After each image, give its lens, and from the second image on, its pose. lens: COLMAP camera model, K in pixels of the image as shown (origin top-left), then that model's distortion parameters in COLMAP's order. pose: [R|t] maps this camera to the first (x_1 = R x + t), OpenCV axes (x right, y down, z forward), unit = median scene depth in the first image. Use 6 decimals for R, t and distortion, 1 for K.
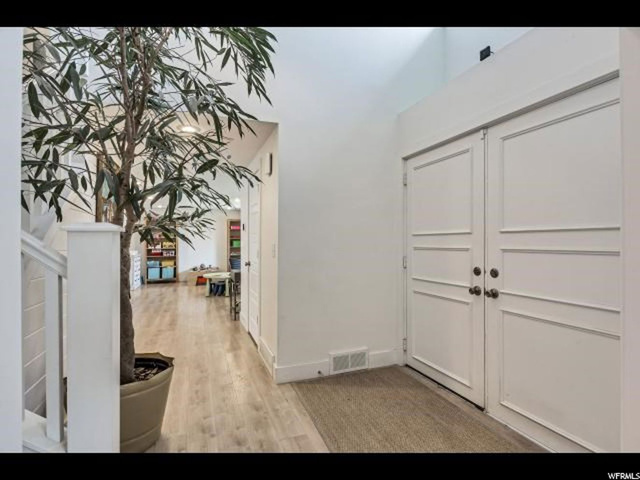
lens RADIAL K [[310.0, 0, 315.5], [0, 310.0, 240.5], [0, 0, 1]] dist [-0.014600, -0.003323]
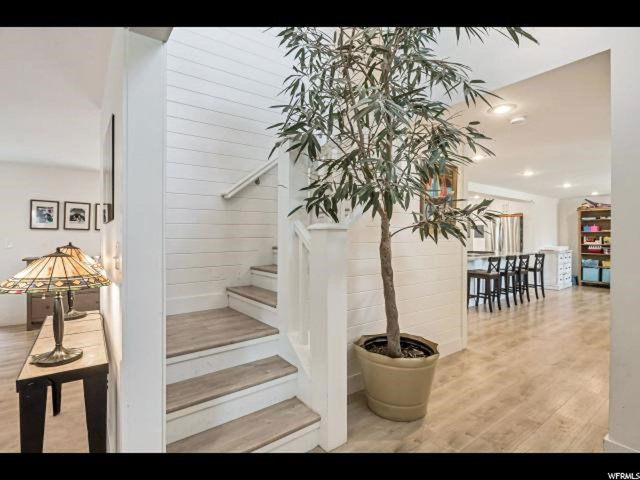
lens RADIAL K [[310.0, 0, 316.4], [0, 310.0, 236.6], [0, 0, 1]] dist [-0.014600, -0.003323]
pose [[0.264458, 0.008741, -0.964358, 0.206912], [-0.001661, 0.999962, 0.008608, -0.002057], [0.964396, -0.000675, 0.264463, 0.185668]]
